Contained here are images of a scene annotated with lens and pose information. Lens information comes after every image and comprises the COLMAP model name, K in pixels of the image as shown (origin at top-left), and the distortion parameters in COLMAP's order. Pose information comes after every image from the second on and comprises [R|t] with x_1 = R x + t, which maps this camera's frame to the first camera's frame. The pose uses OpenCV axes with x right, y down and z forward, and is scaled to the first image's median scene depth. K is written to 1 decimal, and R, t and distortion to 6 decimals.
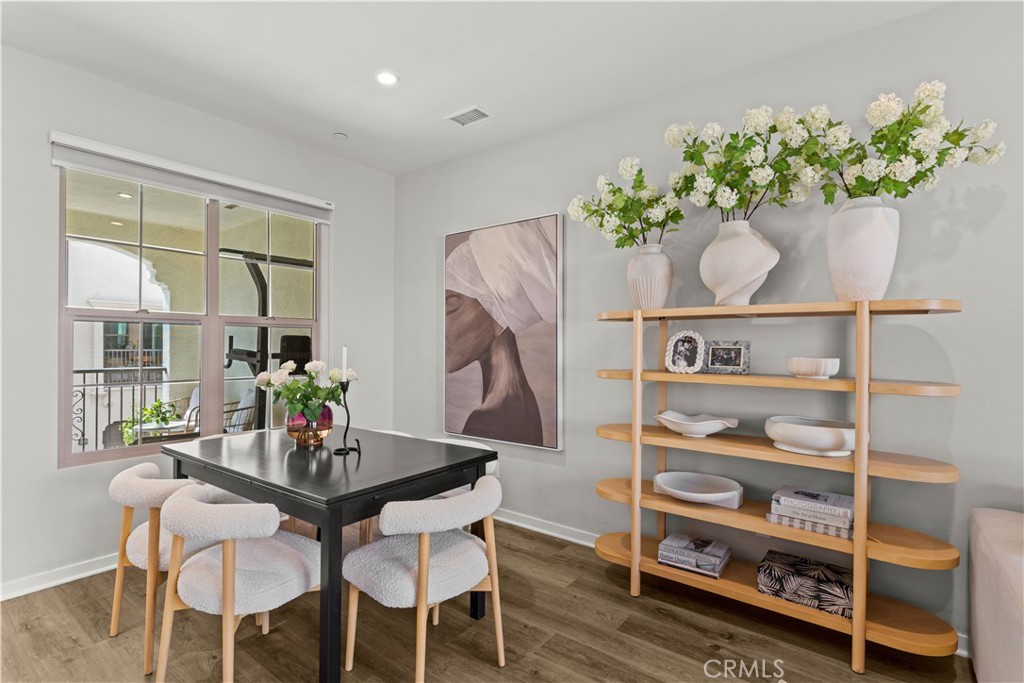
lens RADIAL K [[492.7, 0, 505.7], [0, 492.7, 342.9], [0, 0, 1]] dist [0.002017, -0.001877]
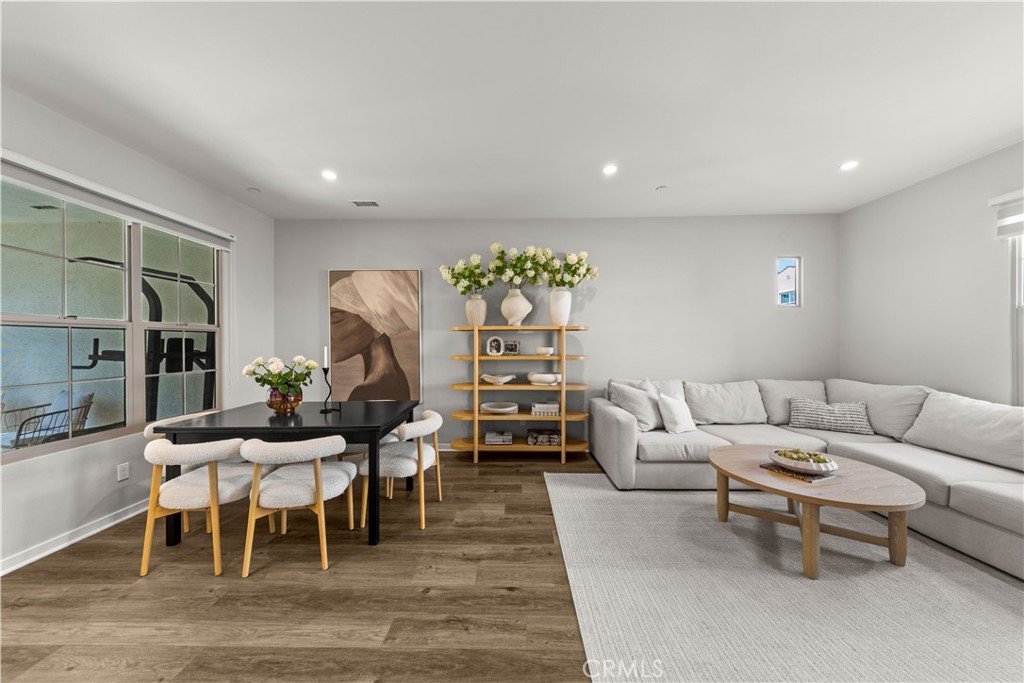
lens RADIAL K [[340.3, 0, 508.6], [0, 340.3, 339.6], [0, 0, 1]] dist [0.008007, -0.001402]
pose [[0.799452, -0.004625, 0.600713, -0.502983], [0.007175, 0.999973, -0.001850, -0.006858], [-0.600688, 0.005789, 0.799463, -0.243032]]
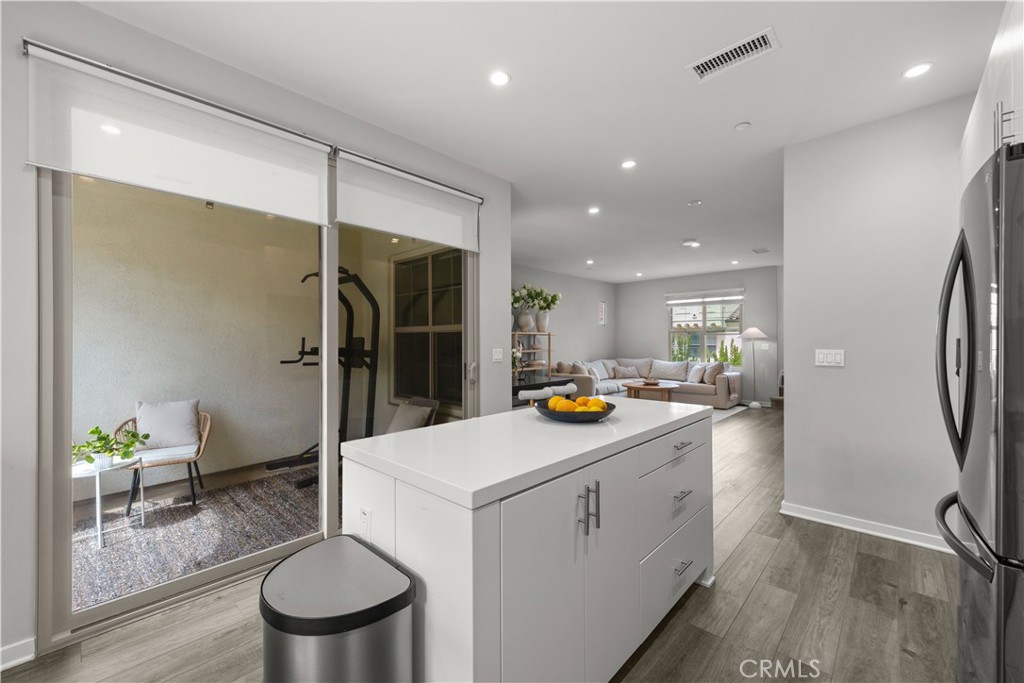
lens RADIAL K [[402.8, 0, 509.0], [0, 402.8, 343.2], [0, 0, 1]] dist [0.002155, -0.000272]
pose [[0.098907, -0.005046, 0.995084, -2.536389], [0.002545, 0.999985, 0.004818, 0.001866], [-0.995093, 0.002056, 0.098918, 0.798282]]
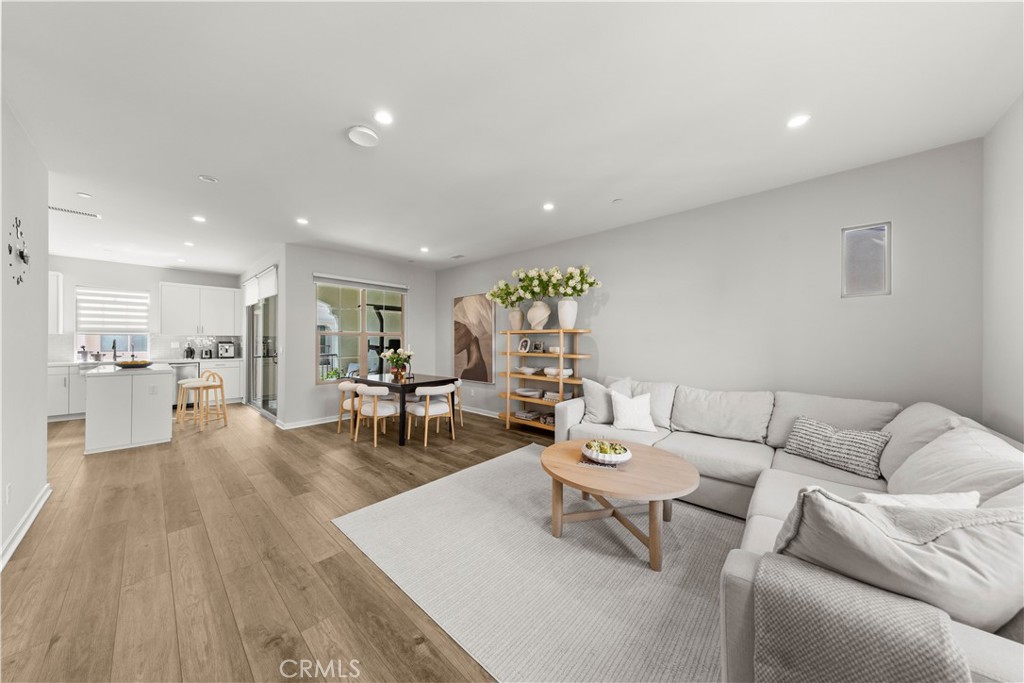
lens RADIAL K [[323.2, 0, 509.5], [0, 323.2, 338.9], [0, 0, 1]] dist [0.009447, -0.000003]
pose [[0.997709, -0.004395, -0.067512, 0.415535], [0.004015, 0.999975, -0.005762, -0.009044], [0.067535, 0.005478, 0.997702, -0.929238]]
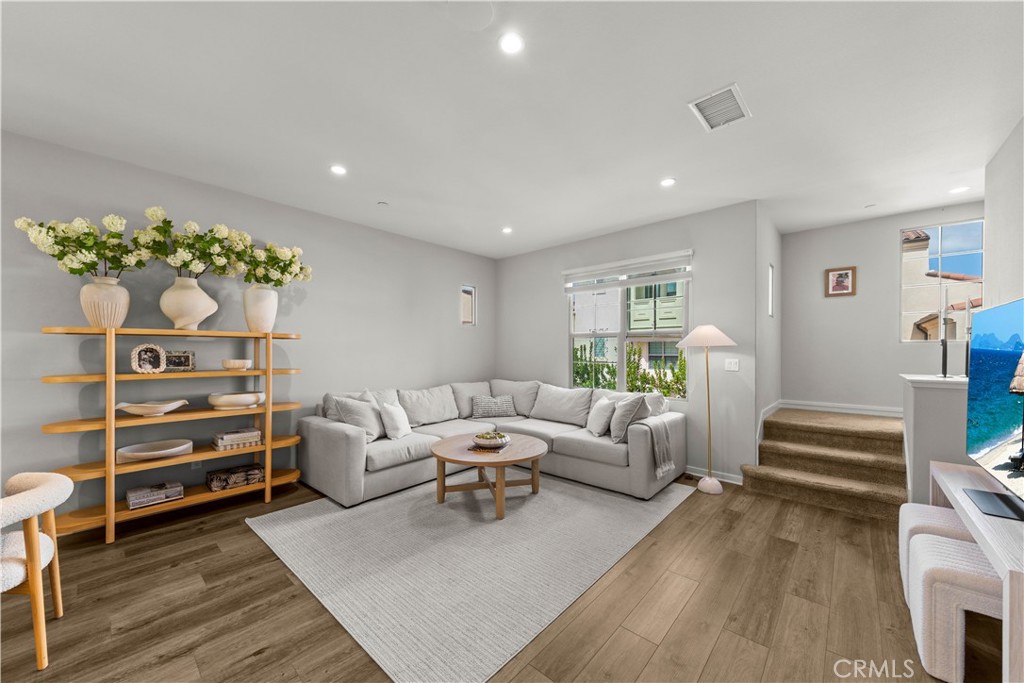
lens RADIAL K [[376.5, 0, 508.5], [0, 376.5, 351.7], [0, 0, 1]] dist [0.010968, -0.002981]
pose [[0.075312, -0.007854, 0.997129, -0.691683], [0.000373, 0.999969, 0.007848, -0.011060], [-0.997160, -0.000219, 0.075312, -0.149458]]
